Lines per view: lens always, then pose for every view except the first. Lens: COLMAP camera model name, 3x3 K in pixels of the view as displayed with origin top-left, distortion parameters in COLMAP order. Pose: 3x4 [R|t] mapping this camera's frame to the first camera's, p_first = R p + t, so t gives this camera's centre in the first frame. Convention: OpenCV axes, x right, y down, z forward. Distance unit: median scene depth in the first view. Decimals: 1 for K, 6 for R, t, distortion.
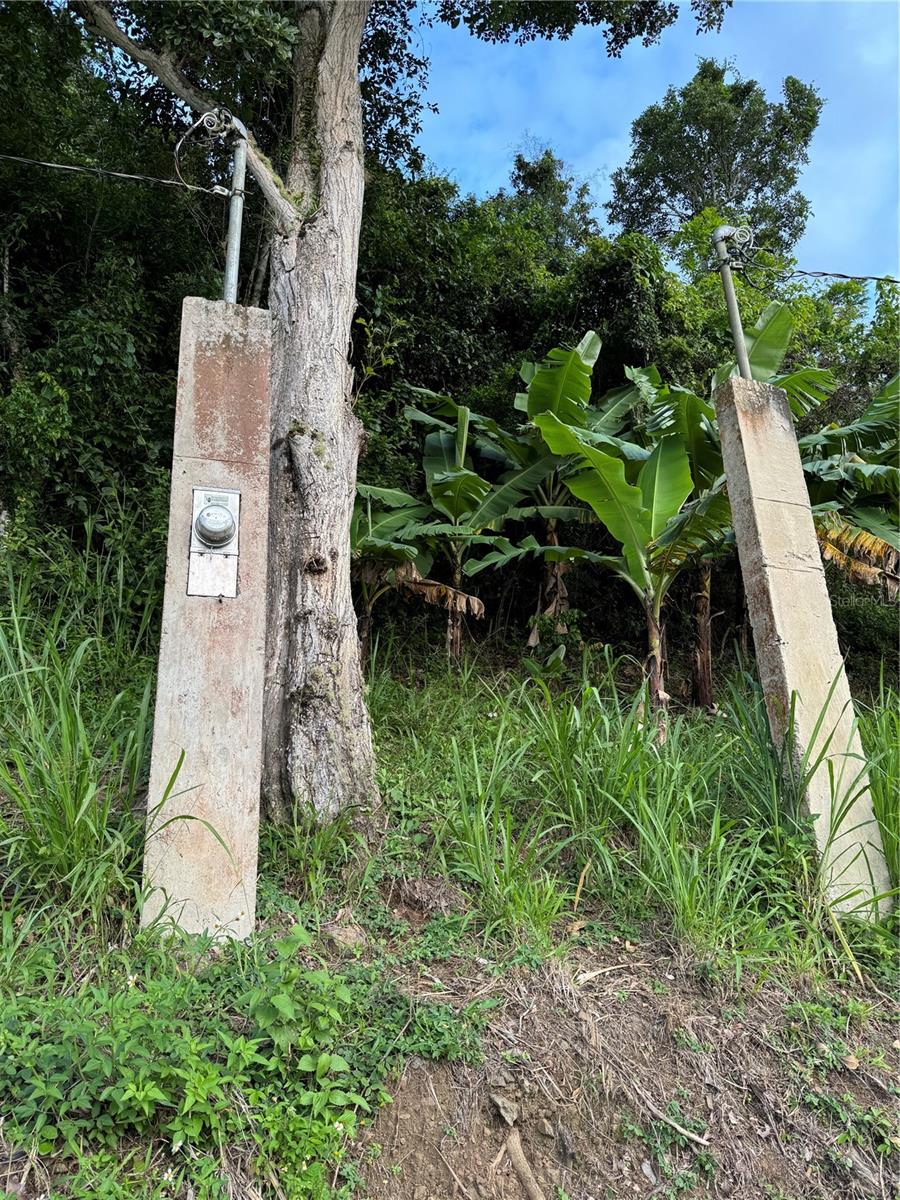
lens RADIAL K [[970.6, 0, 443.2], [0, 970.6, 562.3], [0, 0, 1]] dist [0.134340, -0.216819]
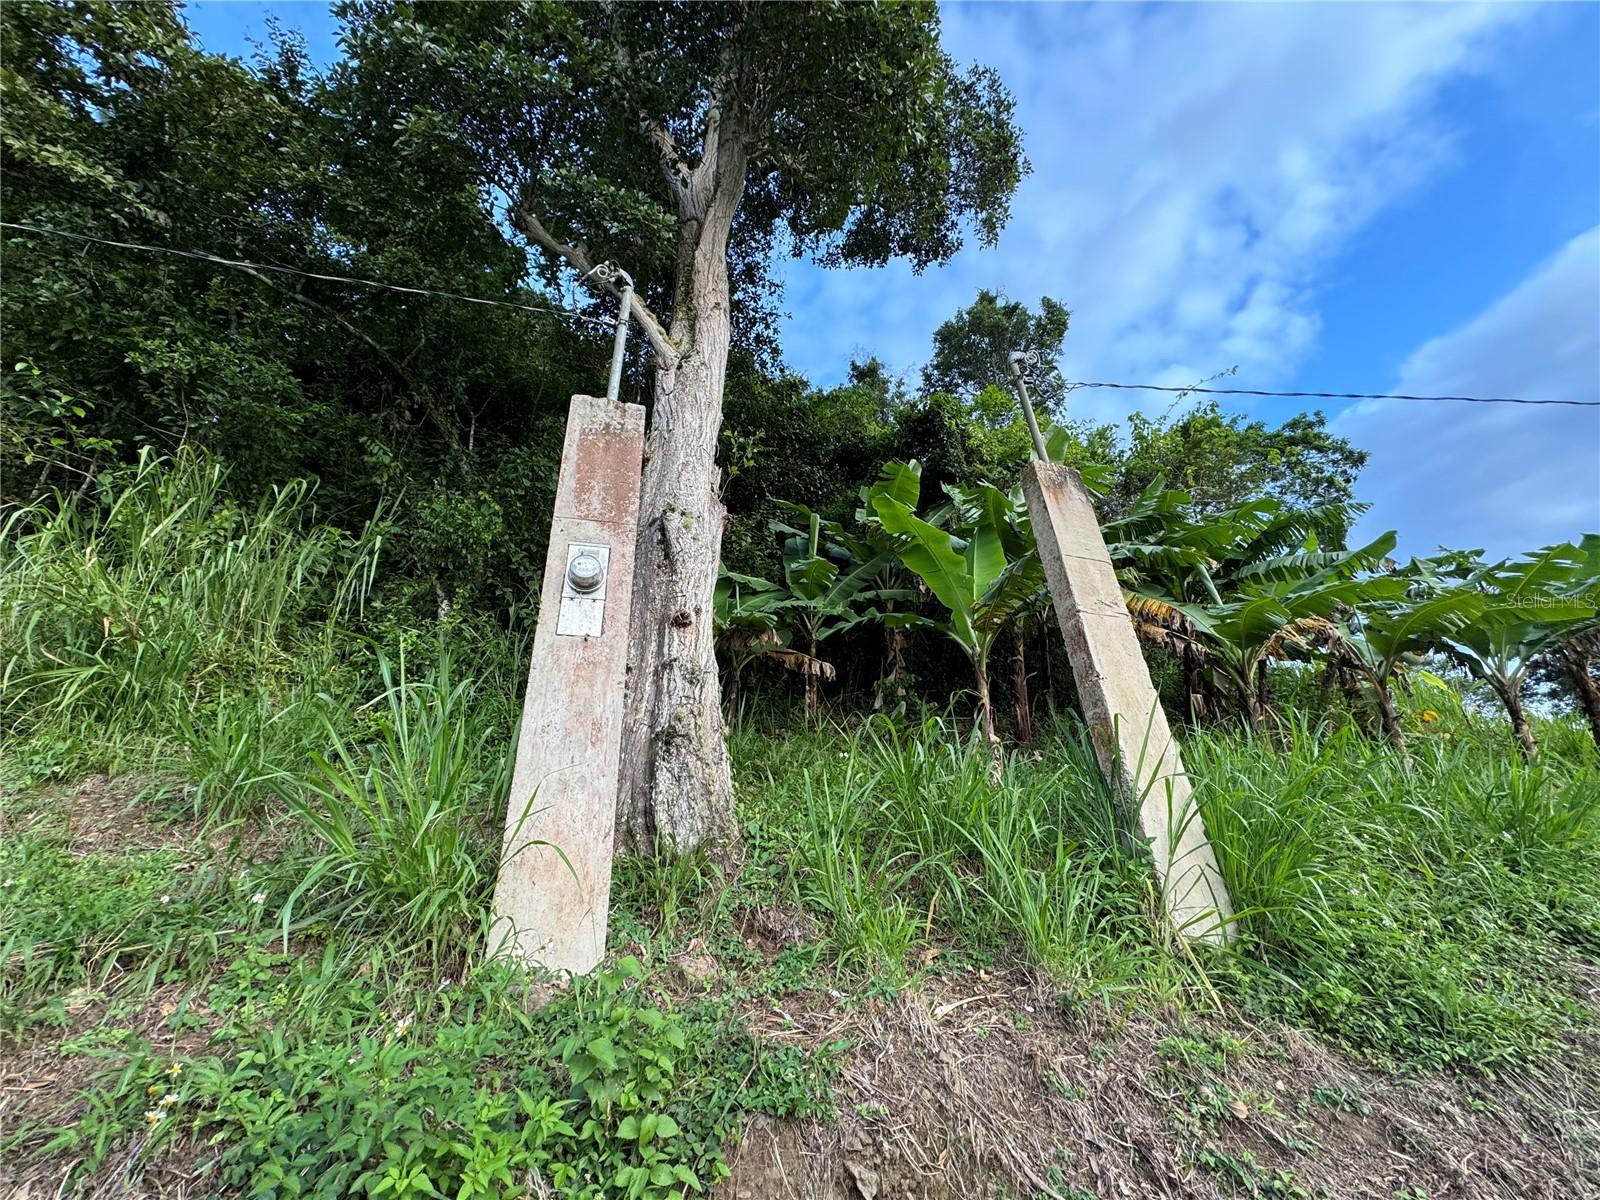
lens RADIAL K [[634.8, 0, 799.6], [0, 634.8, 599.8], [0, 0, 1]] dist [-0.001676, 0.000649]
pose [[0.999386, -0.024999, -0.024538, 0.025107], [0.020813, 0.987205, -0.158092, 0.101214], [0.028176, 0.157484, 0.987119, 0.274086]]
